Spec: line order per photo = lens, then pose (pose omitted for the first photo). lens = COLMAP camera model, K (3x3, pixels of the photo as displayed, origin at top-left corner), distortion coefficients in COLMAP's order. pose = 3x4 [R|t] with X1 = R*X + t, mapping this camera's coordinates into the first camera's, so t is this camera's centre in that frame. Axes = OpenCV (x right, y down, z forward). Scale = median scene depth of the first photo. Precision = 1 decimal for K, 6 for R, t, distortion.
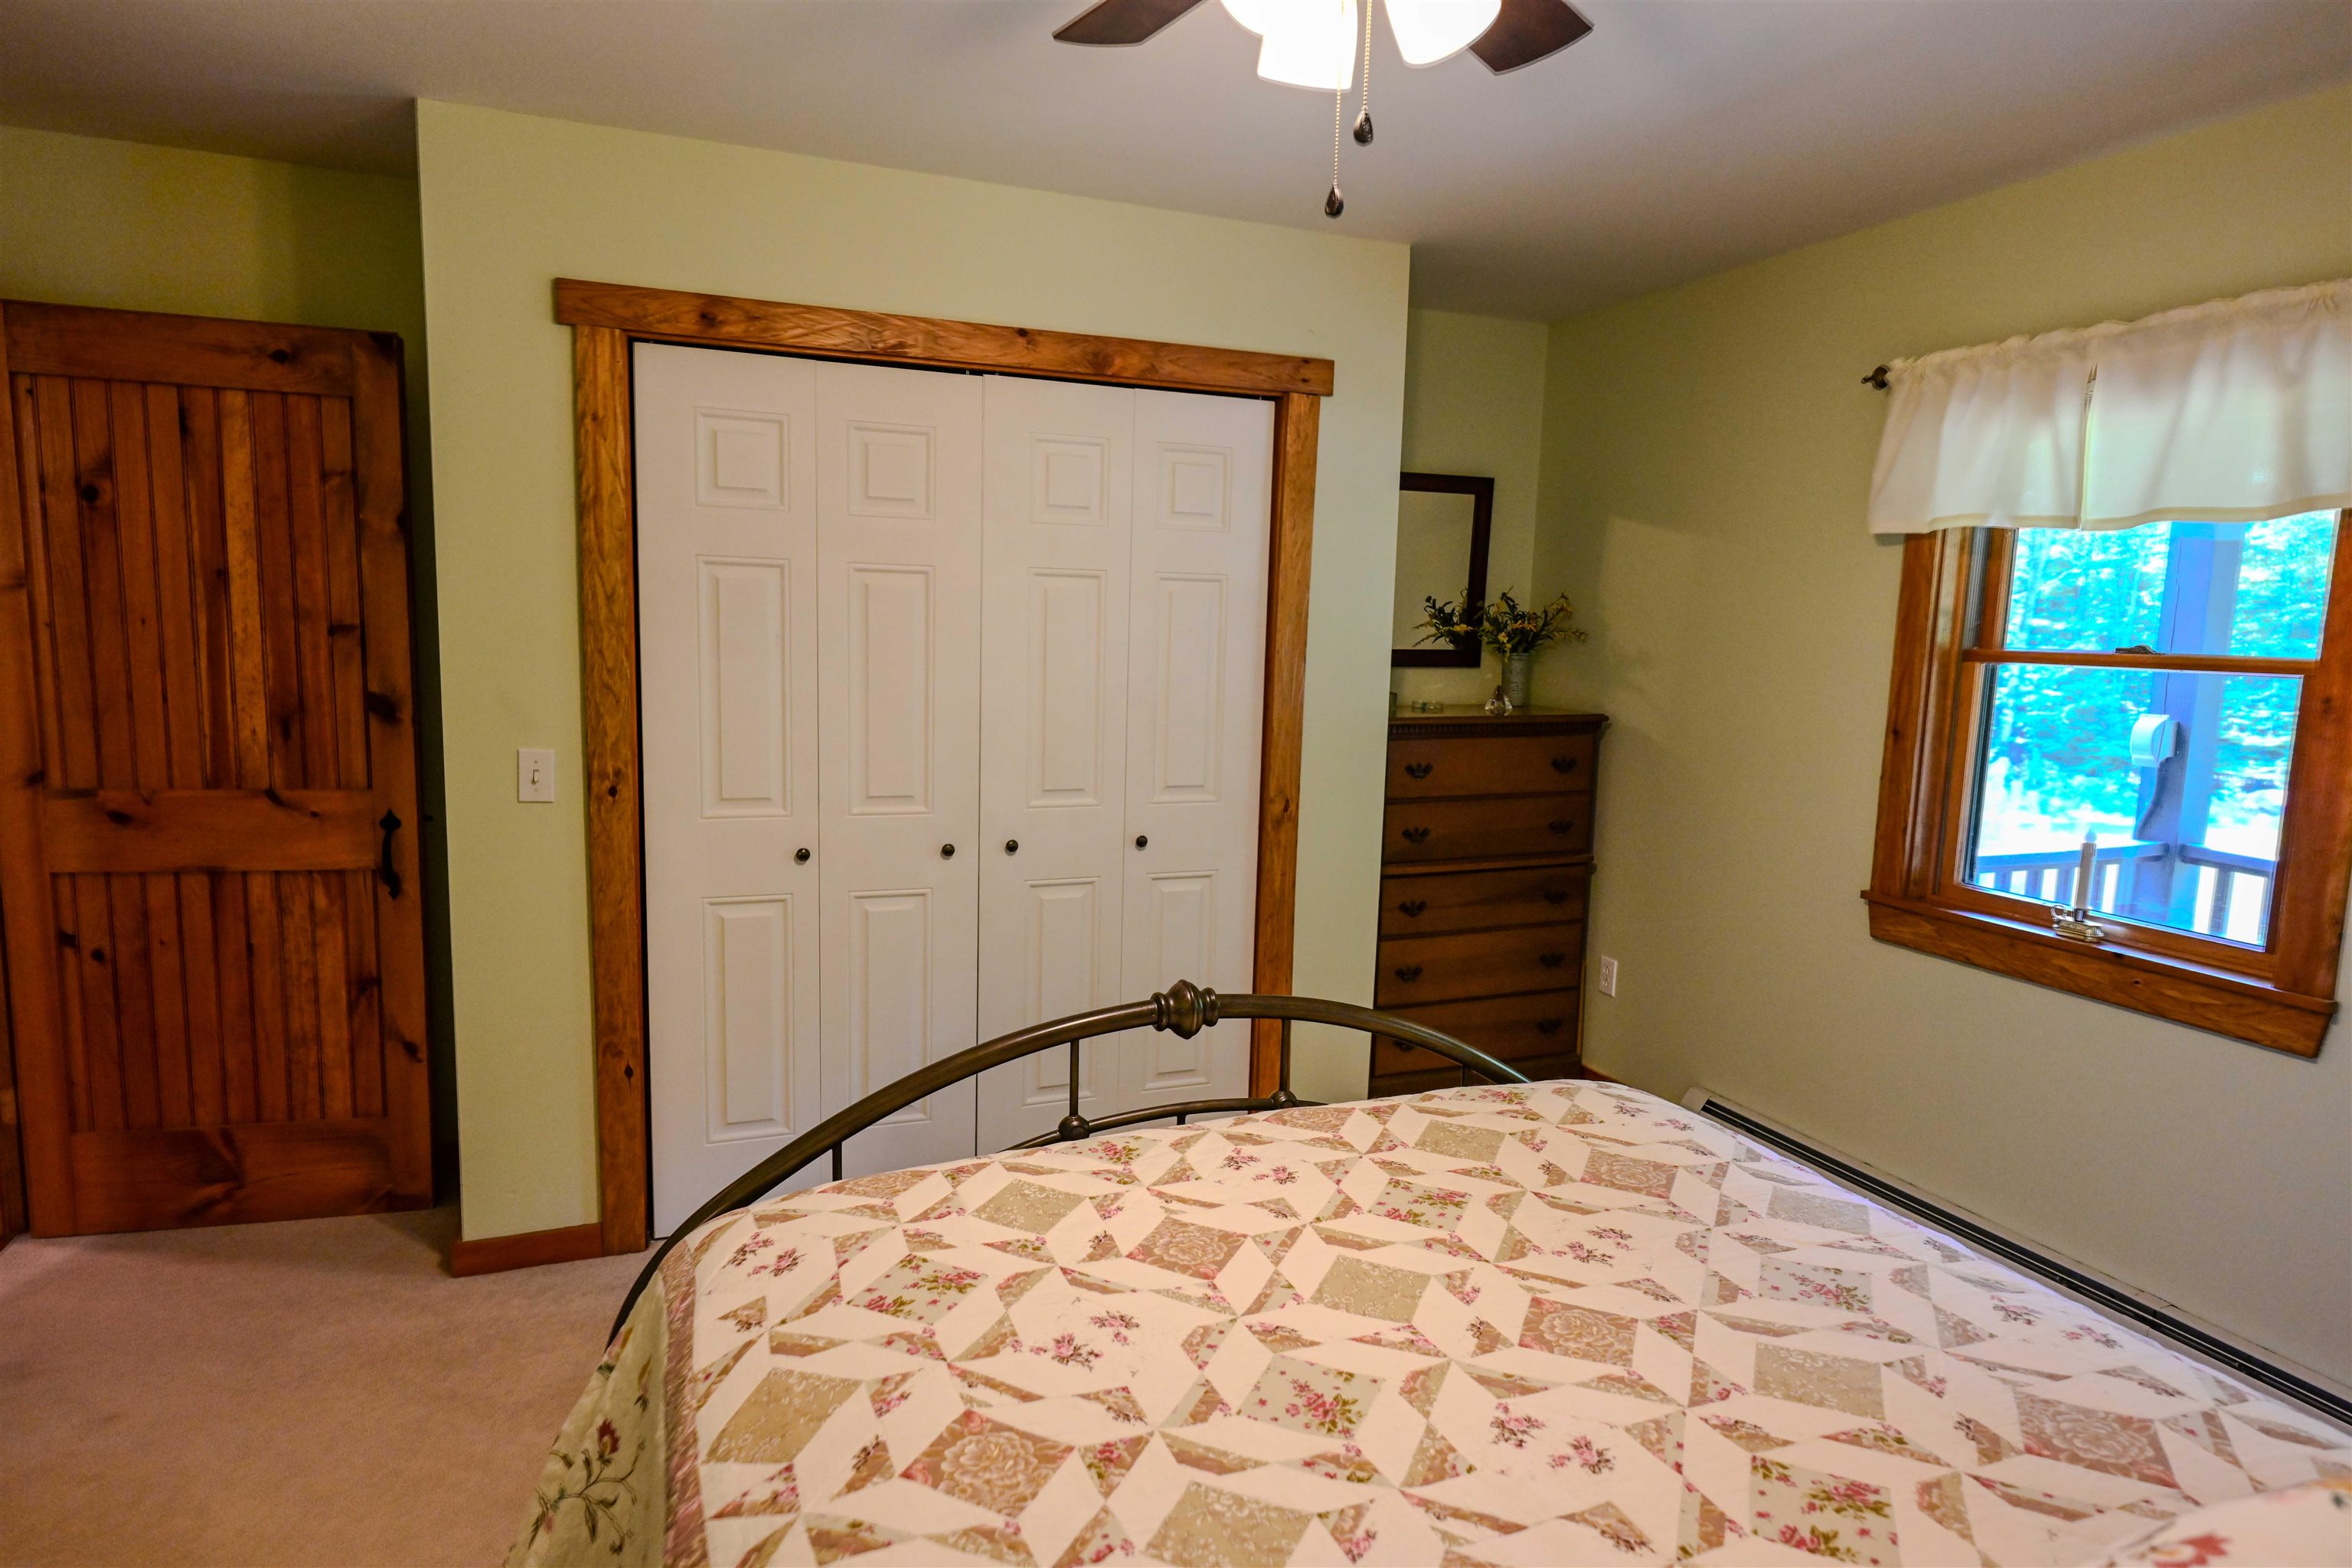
lens RADIAL K [[1294.2, 0, 1176.0], [0, 1294.2, 784.0], [0, 0, 1]] dist [-0.003842, 0.002498]
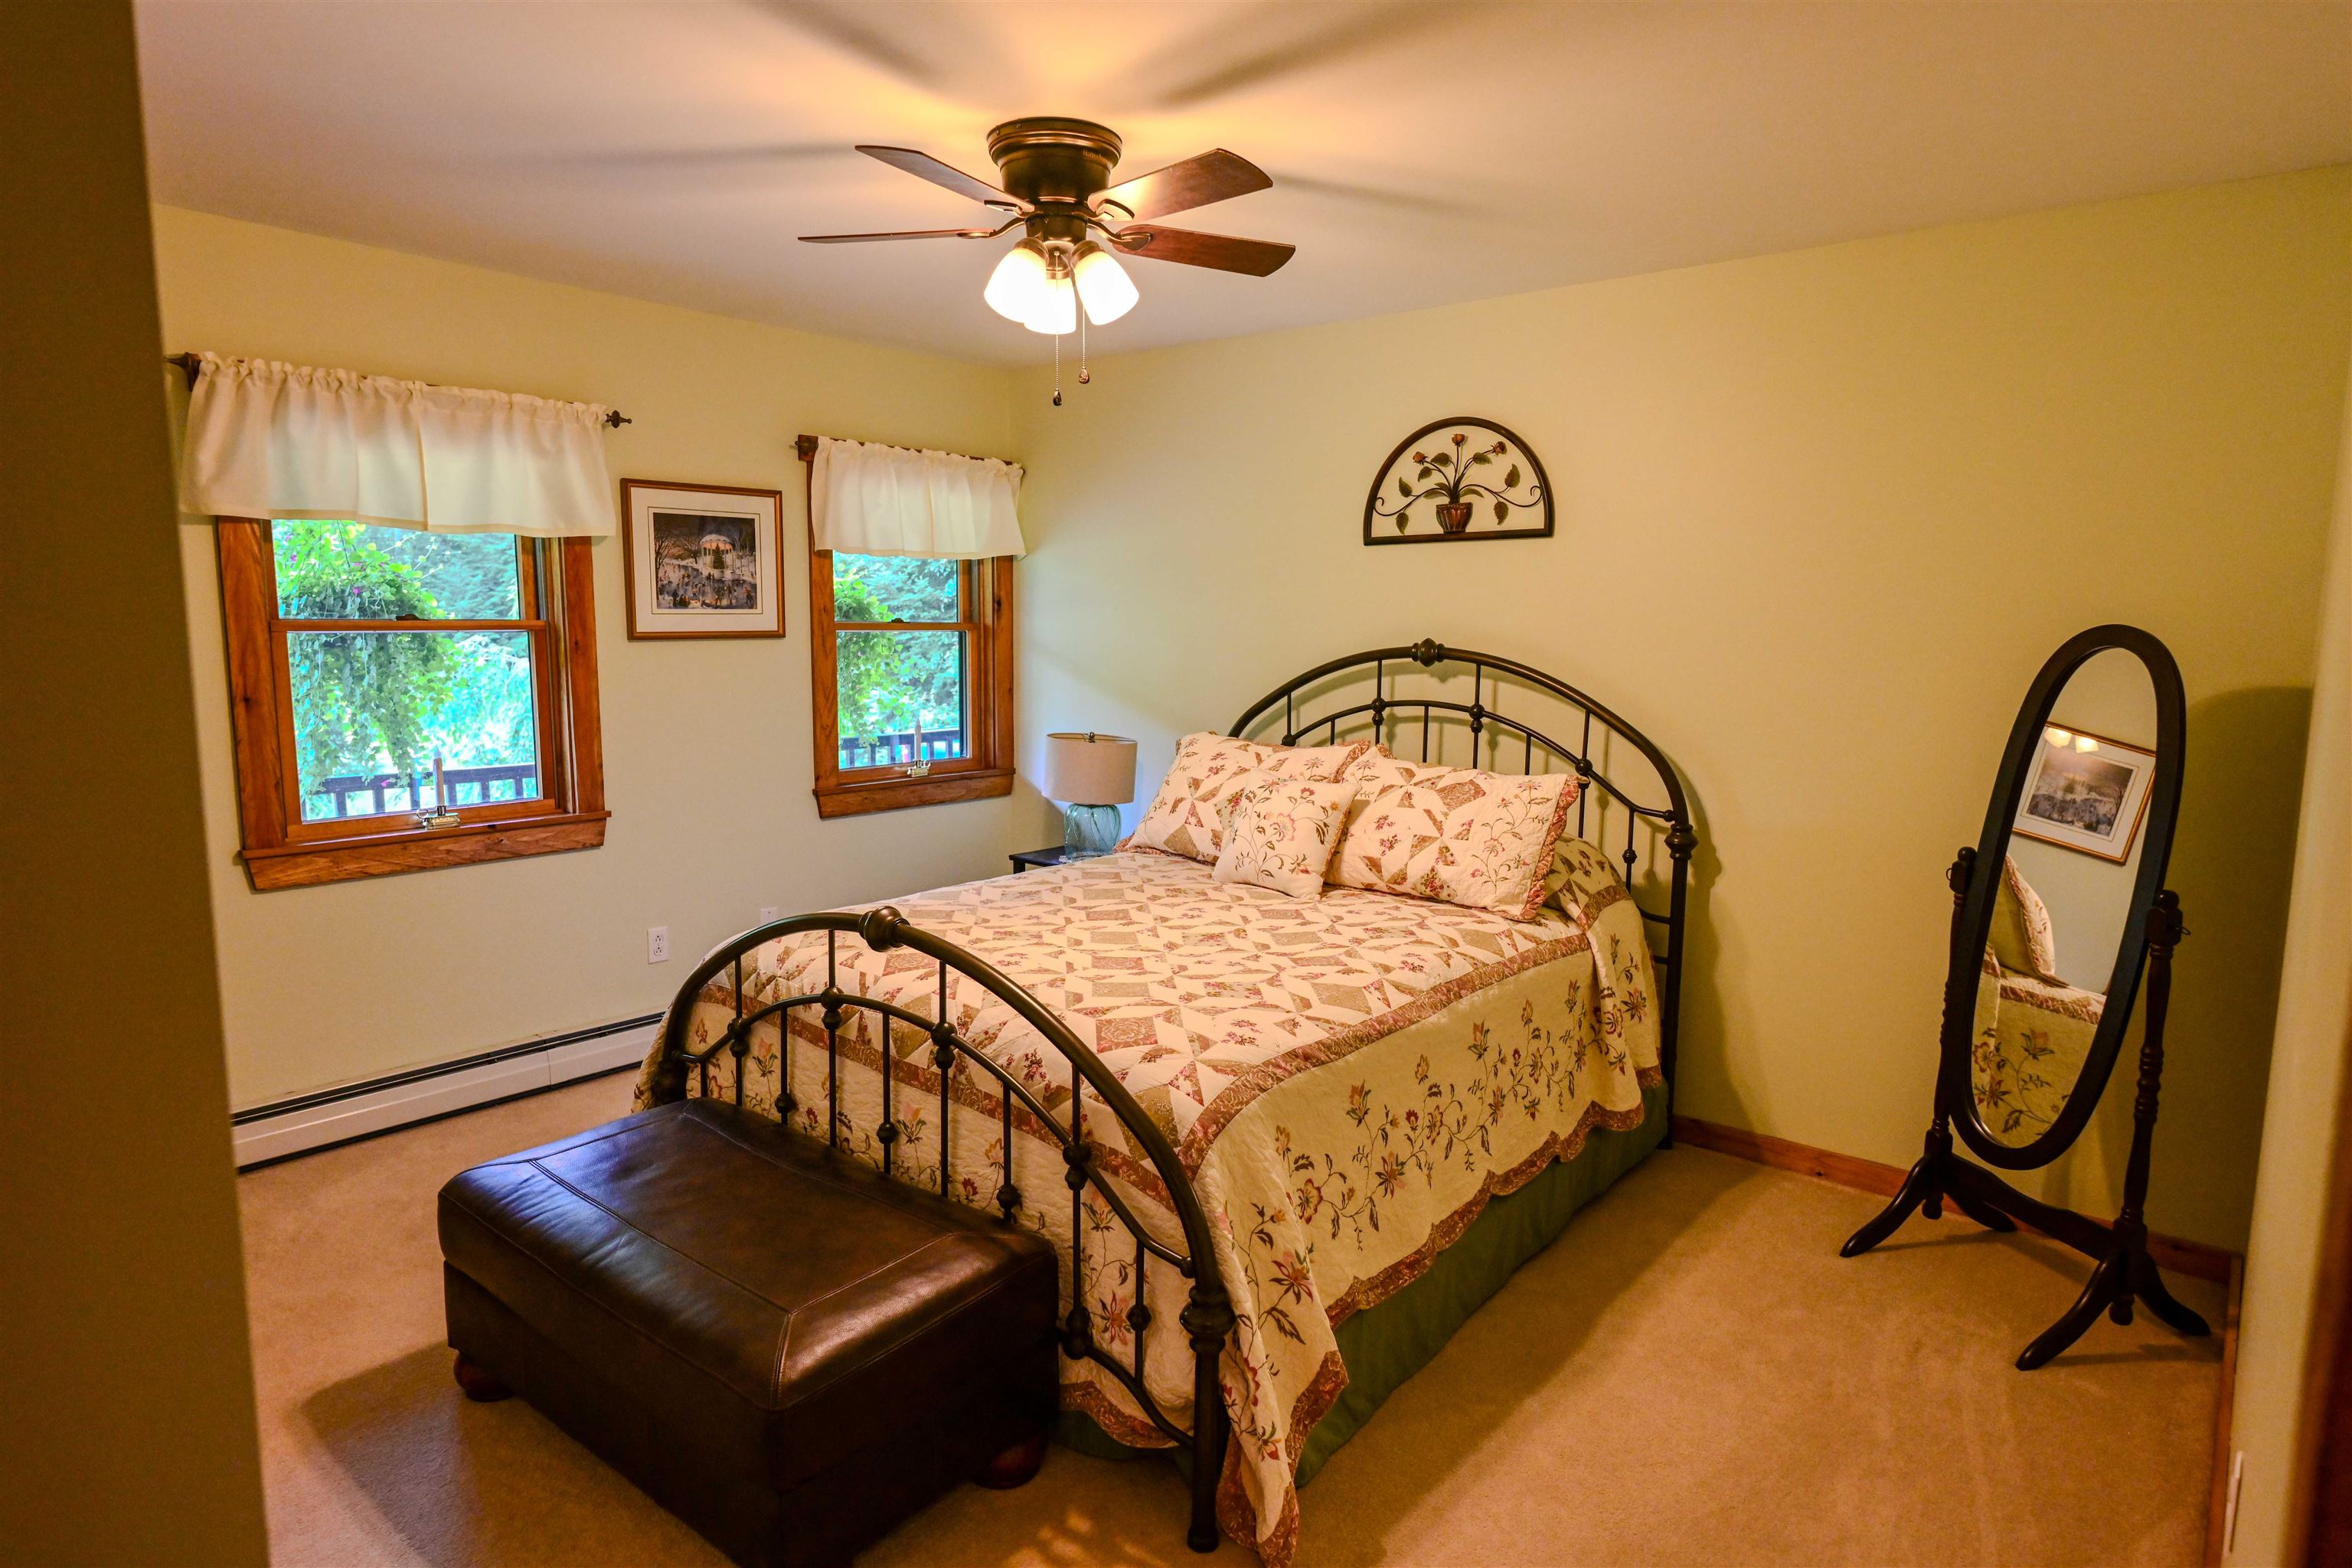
lens RADIAL K [[1294.2, 0, 1176.0], [0, 1294.2, 784.0], [0, 0, 1]] dist [-0.003842, 0.002498]
pose [[-0.453846, -0.151262, 0.878148, -1.725611], [0.094053, 0.971850, 0.216011, -0.300816], [-0.886102, 0.180628, -0.426844, 1.790747]]
